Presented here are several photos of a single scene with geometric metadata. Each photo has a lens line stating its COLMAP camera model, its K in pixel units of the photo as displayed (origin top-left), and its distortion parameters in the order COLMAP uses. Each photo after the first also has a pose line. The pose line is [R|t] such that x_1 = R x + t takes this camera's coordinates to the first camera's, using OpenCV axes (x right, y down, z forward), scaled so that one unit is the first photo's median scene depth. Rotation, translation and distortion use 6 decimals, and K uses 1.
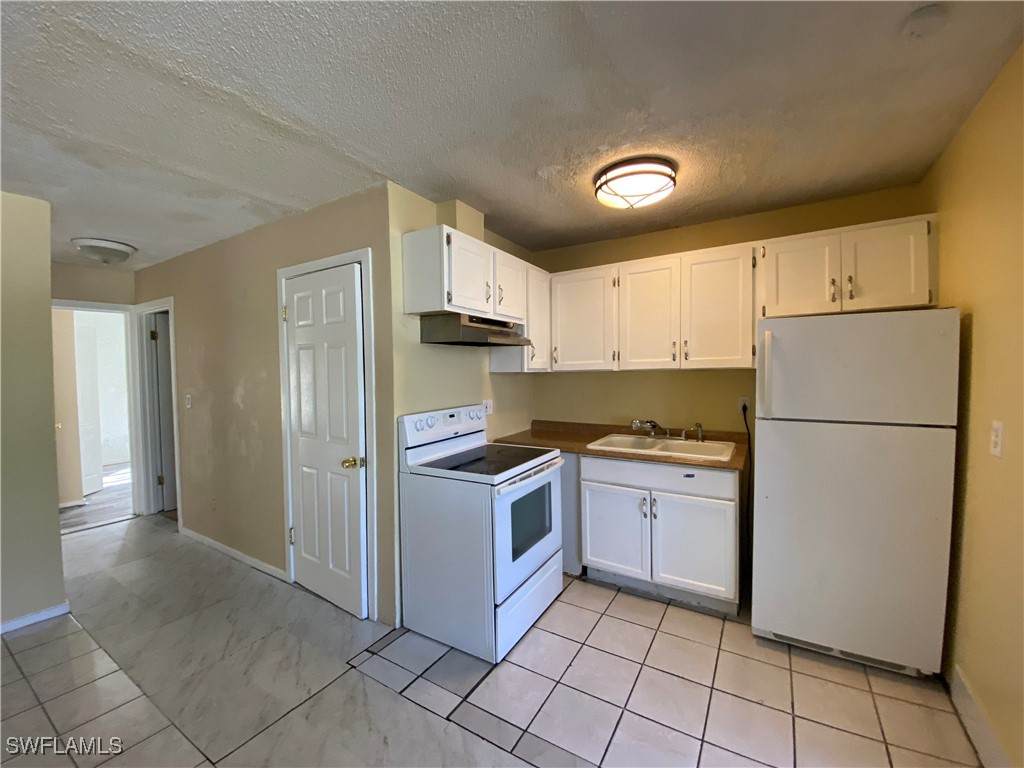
lens RADIAL K [[412.2, 0, 515.4], [0, 412.2, 380.9], [0, 0, 1]] dist [-0.002360, -0.000453]
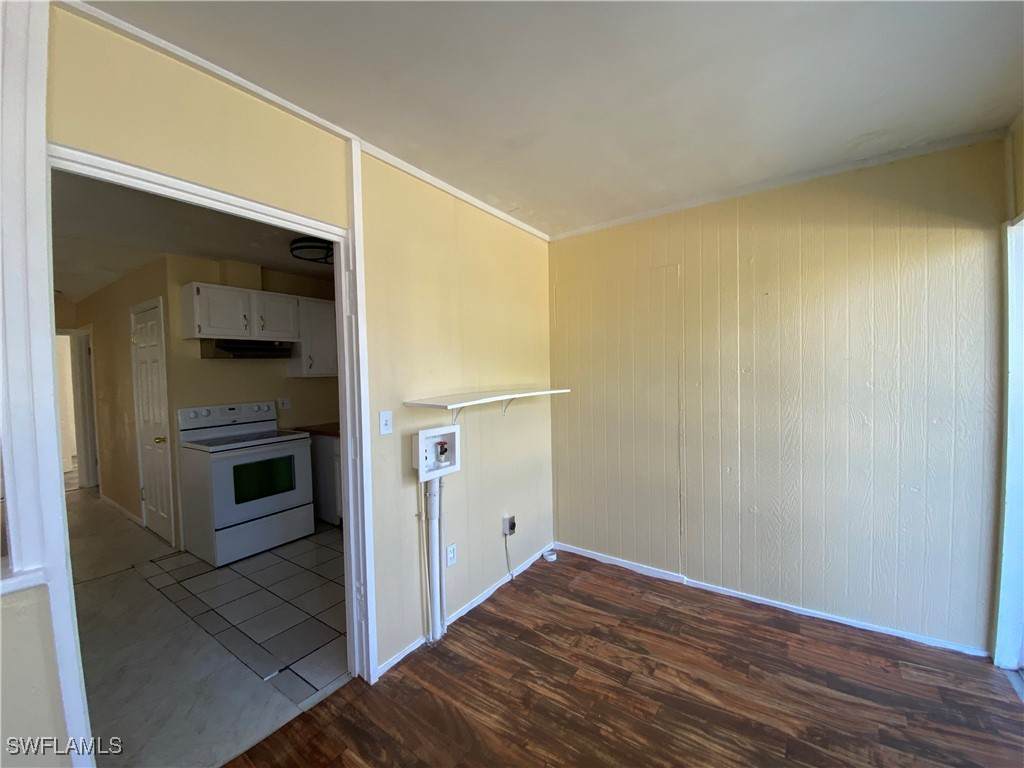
lens RADIAL K [[412.2, 0, 509.2], [0, 412.2, 386.9], [0, 0, 1]] dist [-0.002360, -0.000453]
pose [[0.997012, -0.011138, -0.076444, 0.922867], [0.012264, 0.999823, 0.014285, -0.001297], [0.076271, -0.015180, 0.996972, -0.352451]]
